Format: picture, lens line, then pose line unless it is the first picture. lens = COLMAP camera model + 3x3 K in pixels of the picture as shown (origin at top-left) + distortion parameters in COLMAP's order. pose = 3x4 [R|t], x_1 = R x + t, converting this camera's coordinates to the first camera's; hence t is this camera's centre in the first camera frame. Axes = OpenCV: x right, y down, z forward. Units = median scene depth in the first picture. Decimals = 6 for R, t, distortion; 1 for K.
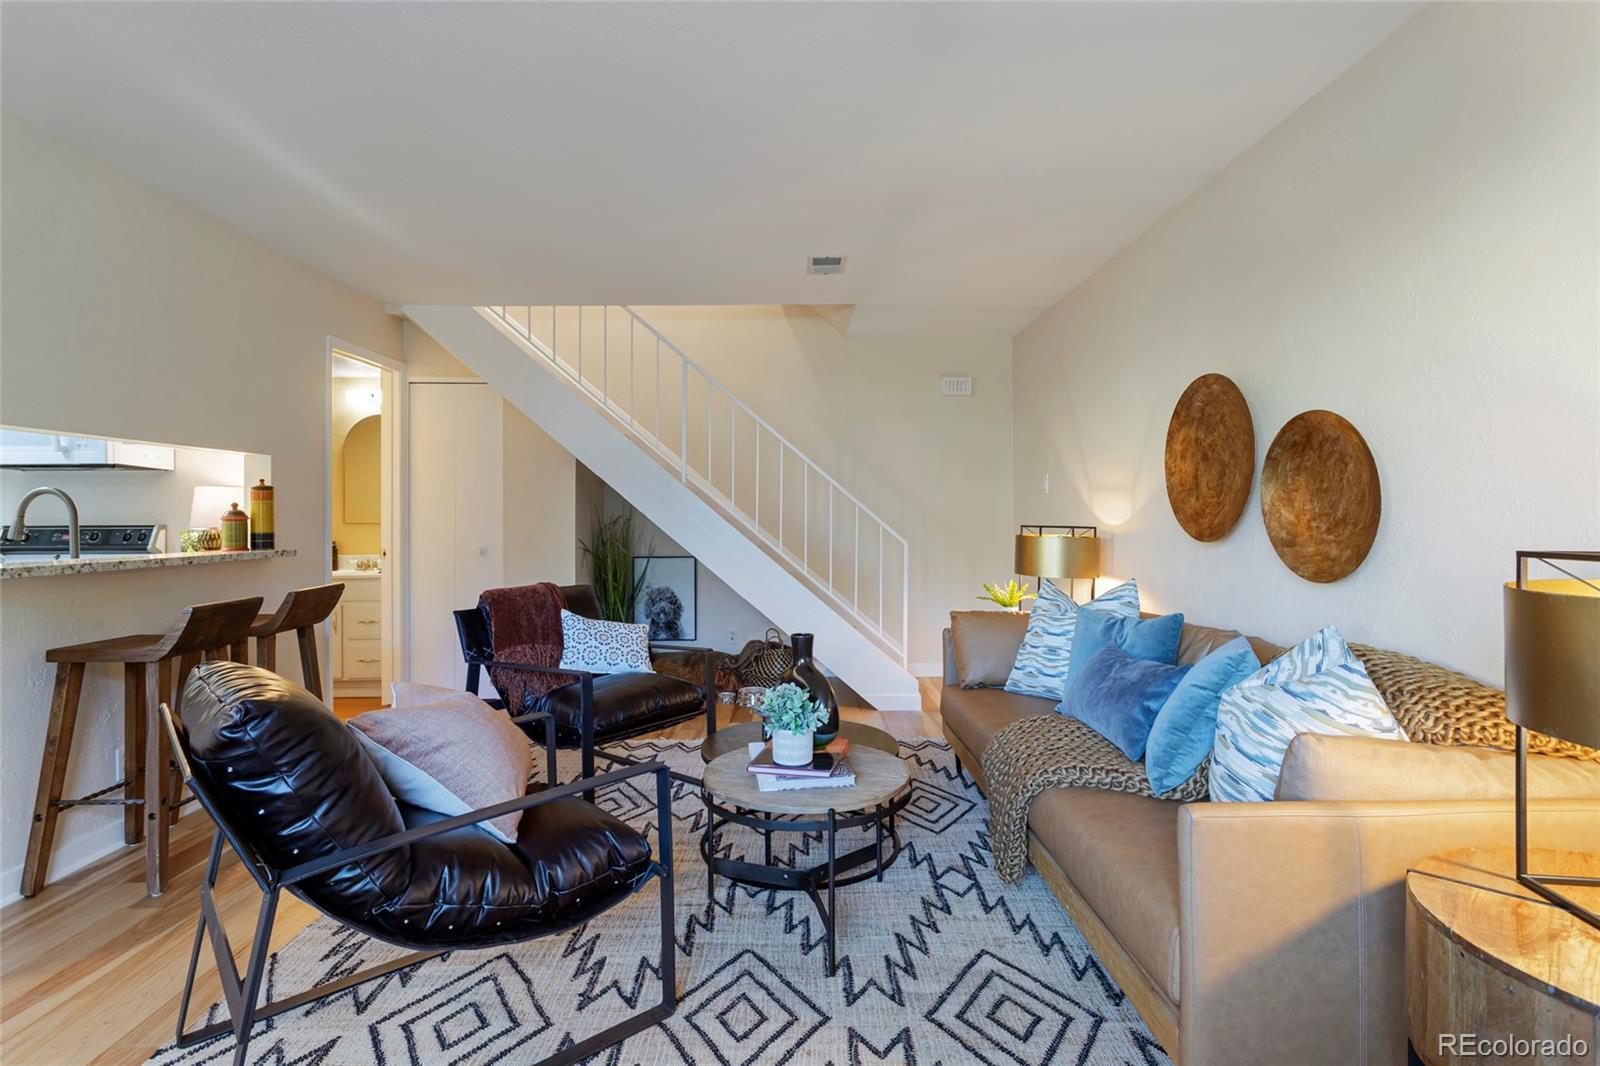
lens RADIAL K [[790.9, 0, 801.4], [0, 790.9, 509.1], [0, 0, 1]] dist [0.000713, 0.000236]
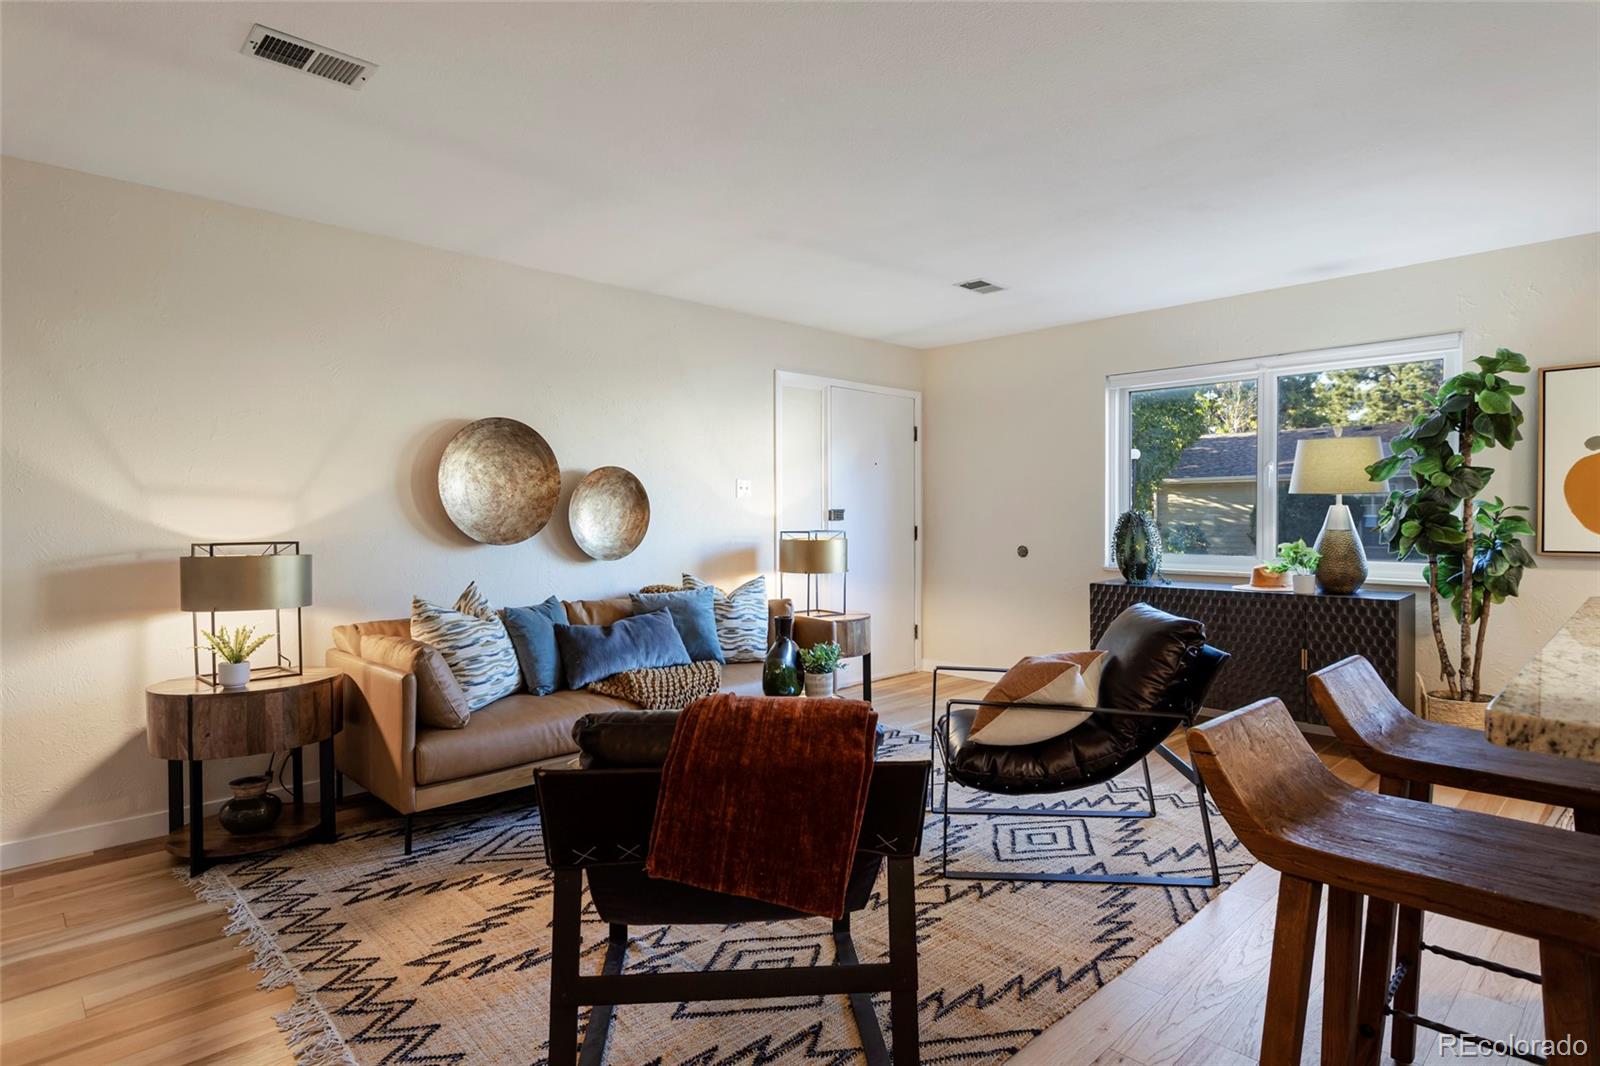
lens RADIAL K [[858.7, 0, 809.4], [0, 858.7, 512.5], [0, 0, 1]] dist [-0.005964, 0.002182]
pose [[-0.698458, 0.007782, 0.715609, -0.838528], [0.000867, 0.999949, -0.010027, 0.002156], [-0.715650, -0.006383, -0.698429, 1.586263]]
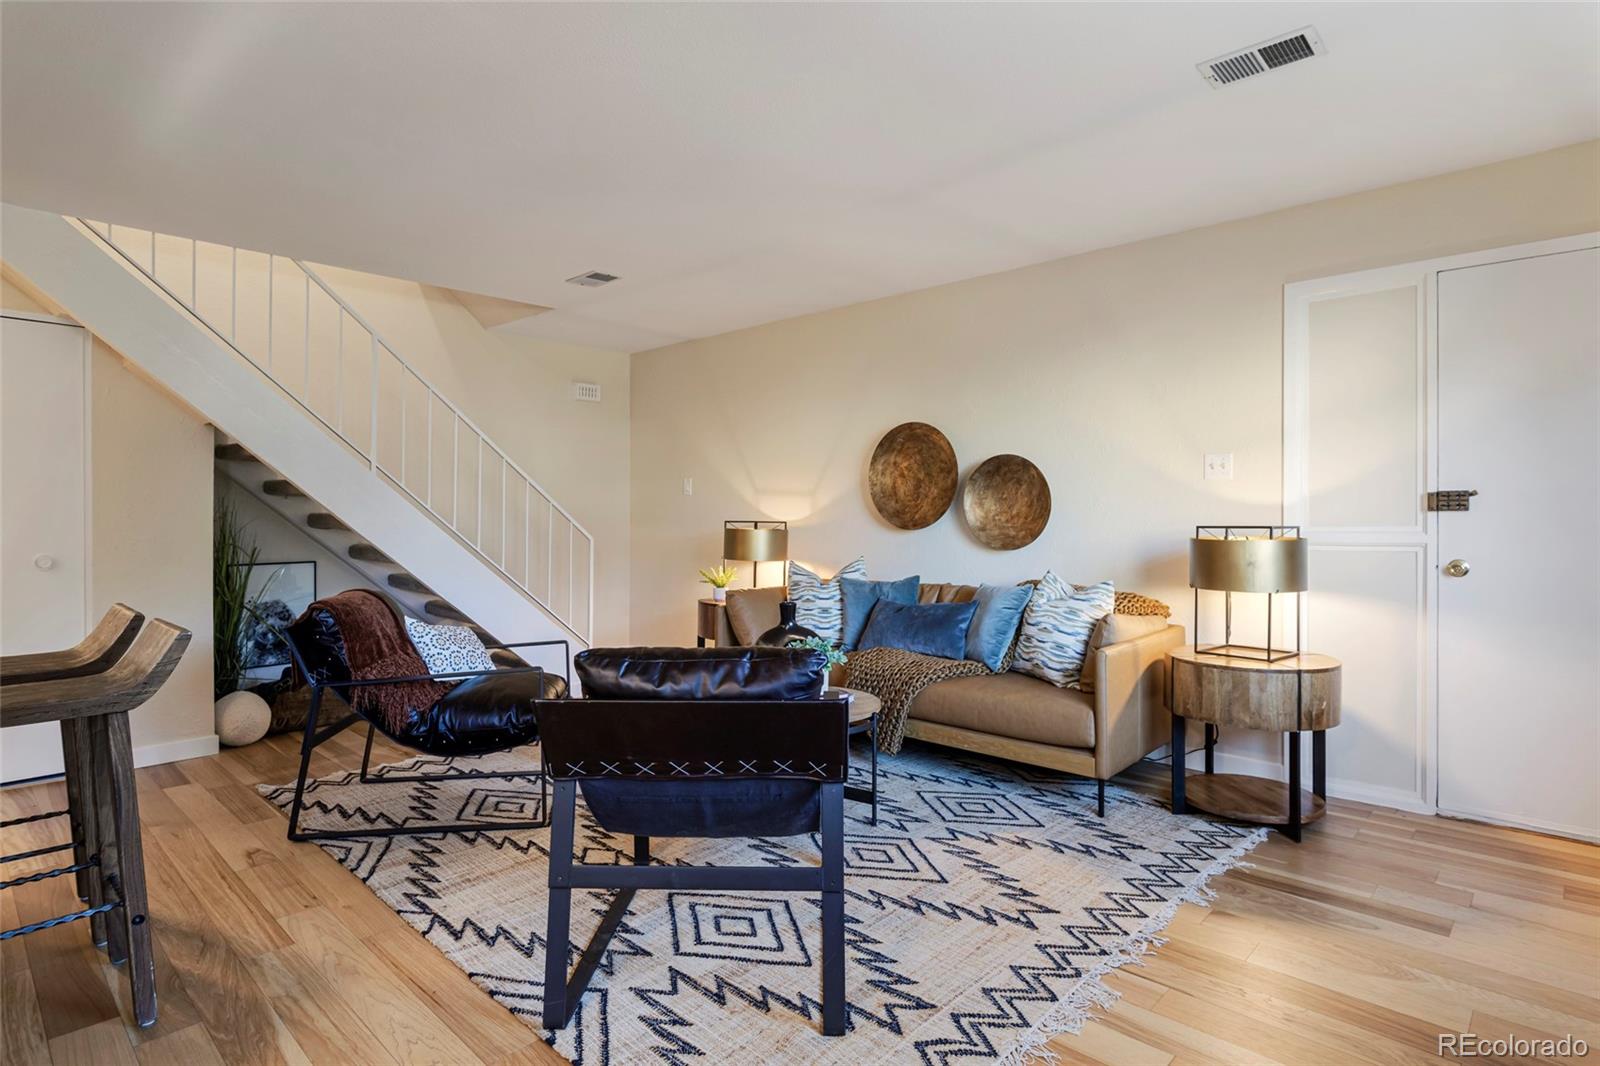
lens RADIAL K [[839.5, 0, 803.2], [0, 839.5, 503.1], [0, 0, 1]] dist [-0.006983, -0.000059]
pose [[0.690554, 0.010176, 0.723209, -0.806770], [-0.006314, 0.999948, -0.008041, 0.003517], [-0.723253, 0.000986, 0.690582, 0.014450]]
